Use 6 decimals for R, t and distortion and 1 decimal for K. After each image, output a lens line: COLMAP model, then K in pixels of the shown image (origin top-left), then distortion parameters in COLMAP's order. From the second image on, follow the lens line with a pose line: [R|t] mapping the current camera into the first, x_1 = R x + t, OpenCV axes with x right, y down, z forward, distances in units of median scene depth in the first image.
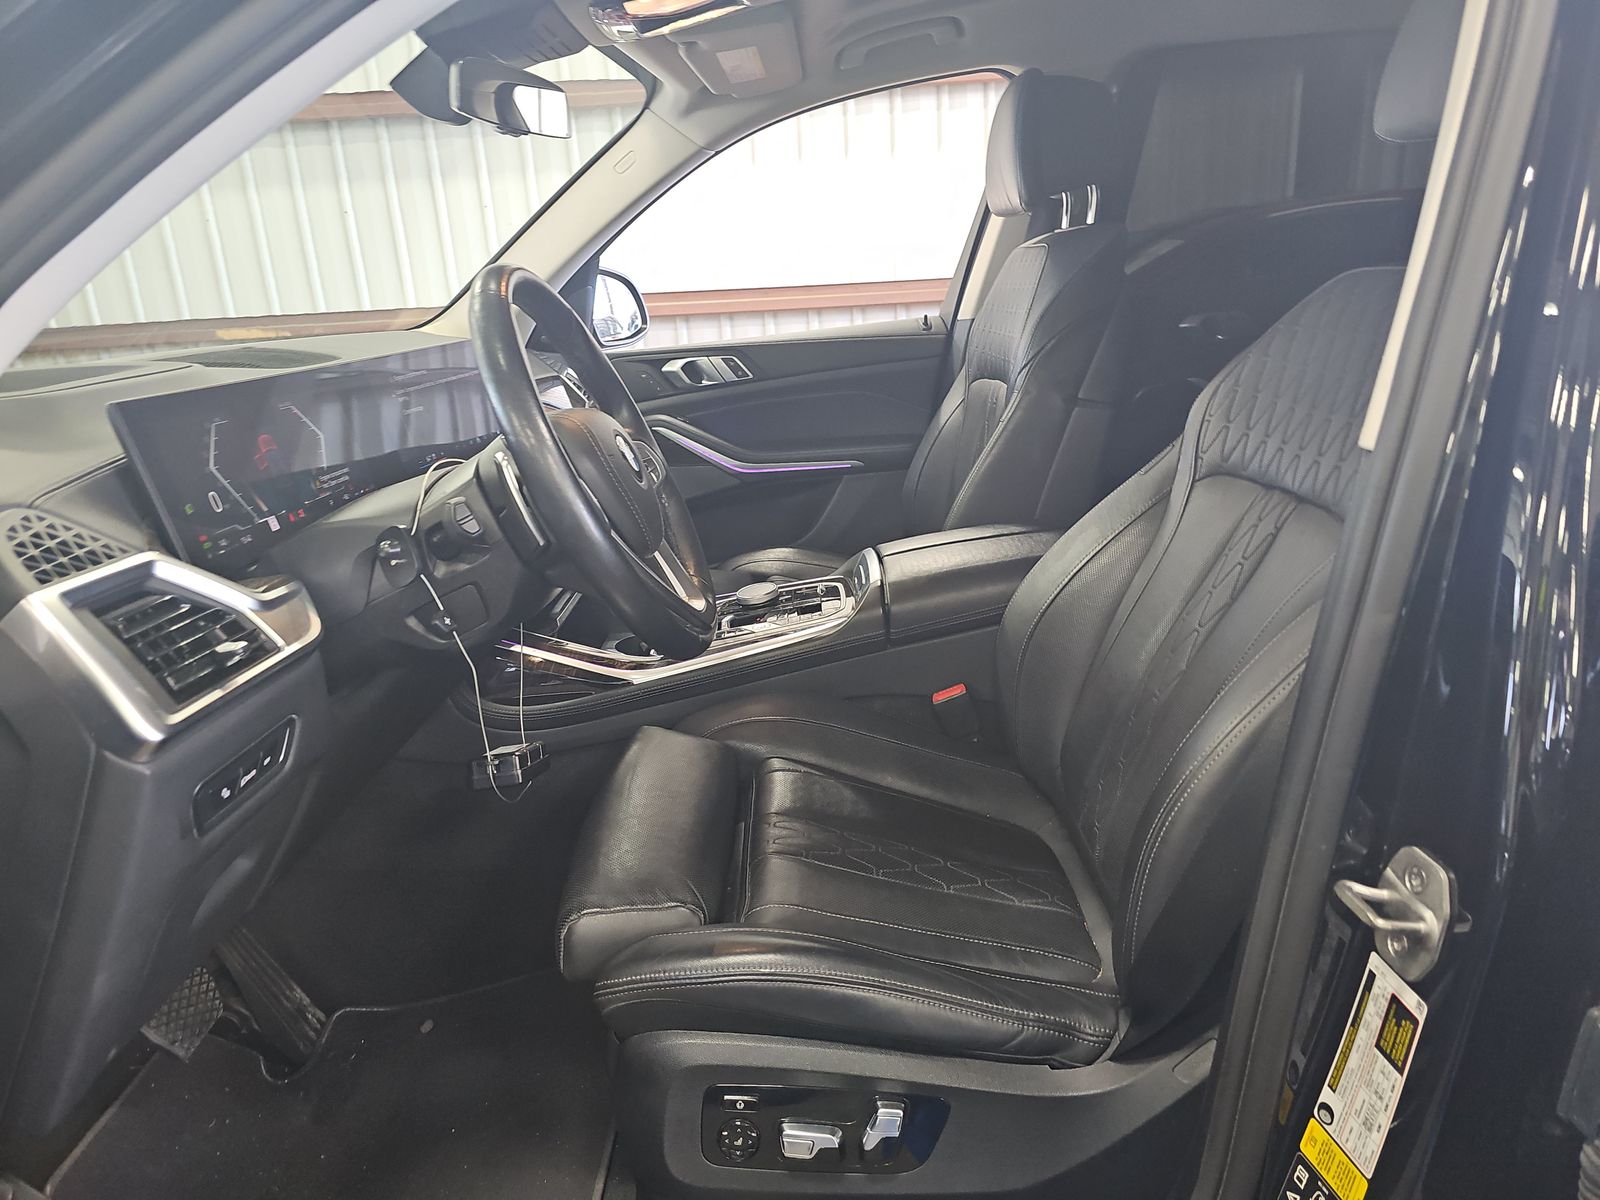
lens RADIAL K [[1073.3, 0, 800.0], [0, 1073.3, 600.0], [0, 0, 1]] dist [0.037342, -0.055223]
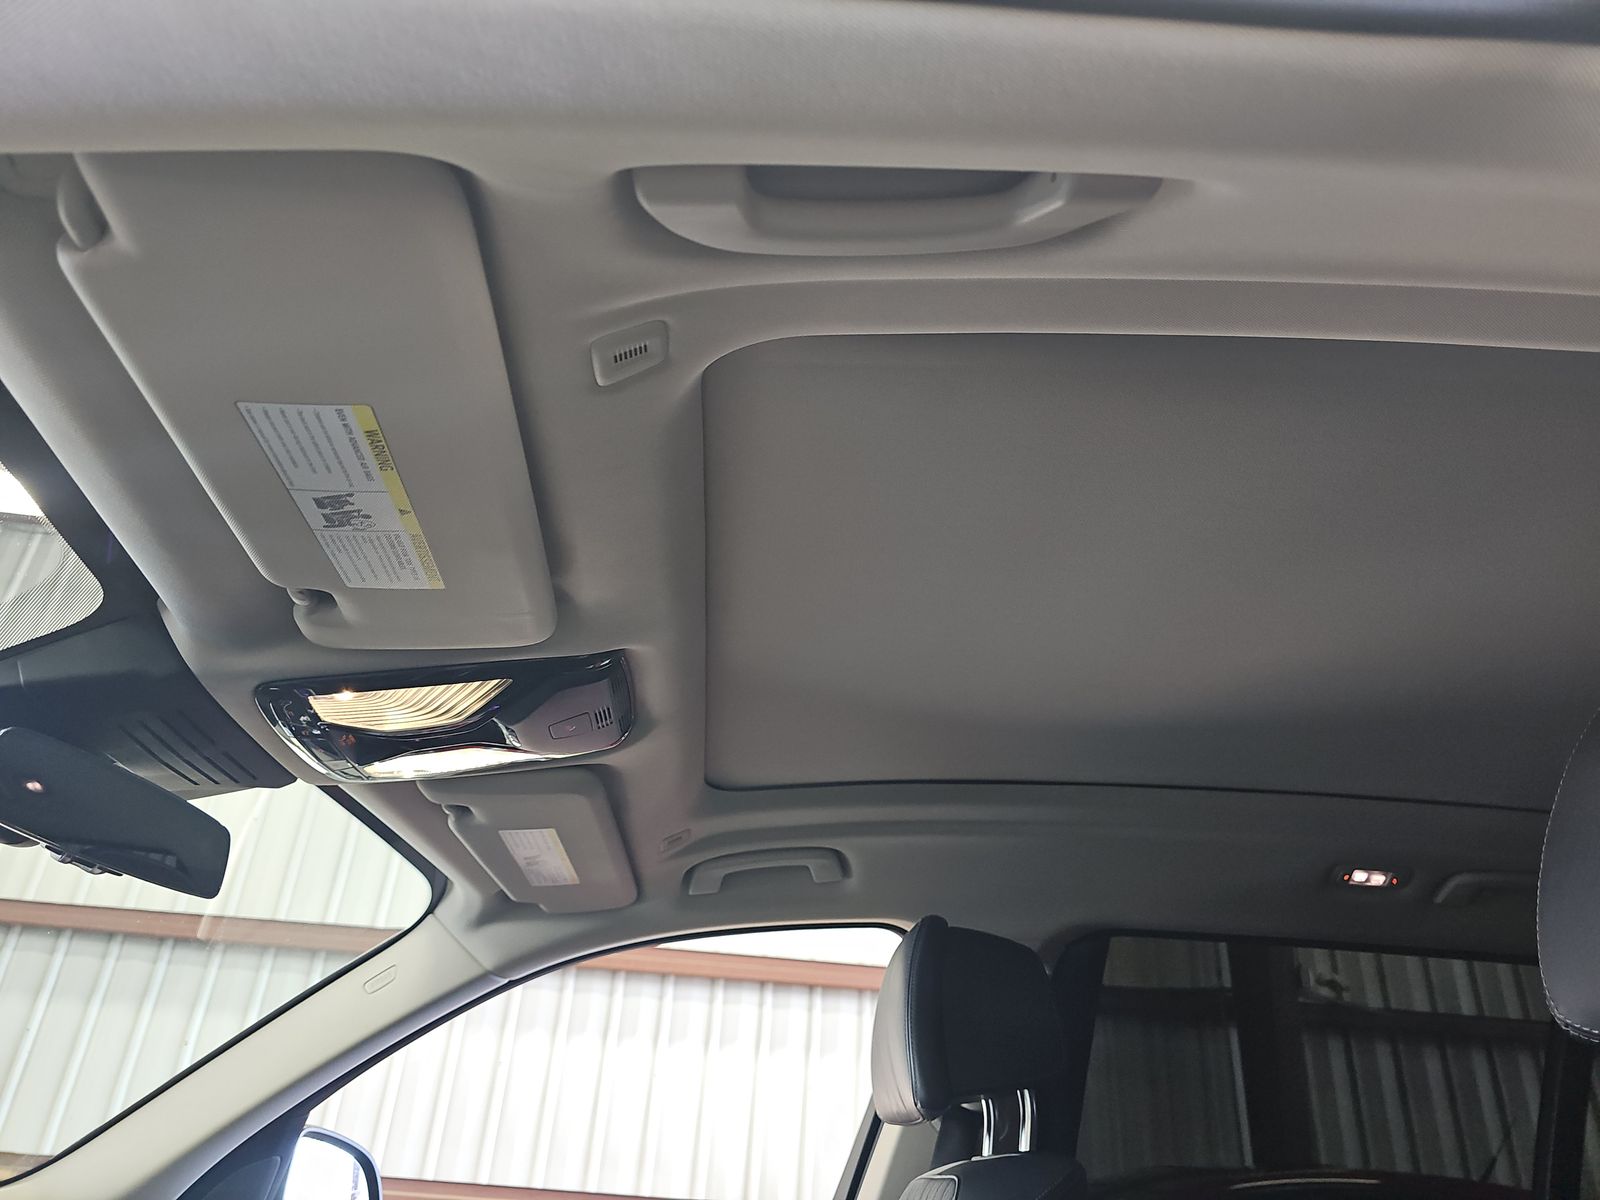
lens RADIAL K [[1073.3, 0, 800.0], [0, 1073.3, 600.0], [0, 0, 1]] dist [0.037342, -0.055223]
pose [[0.990793, 0.135328, 0.003990, 0.084932], [-0.091838, 0.693459, -0.714619, -0.099876], [-0.099475, 0.707673, 0.699502, 0.314296]]
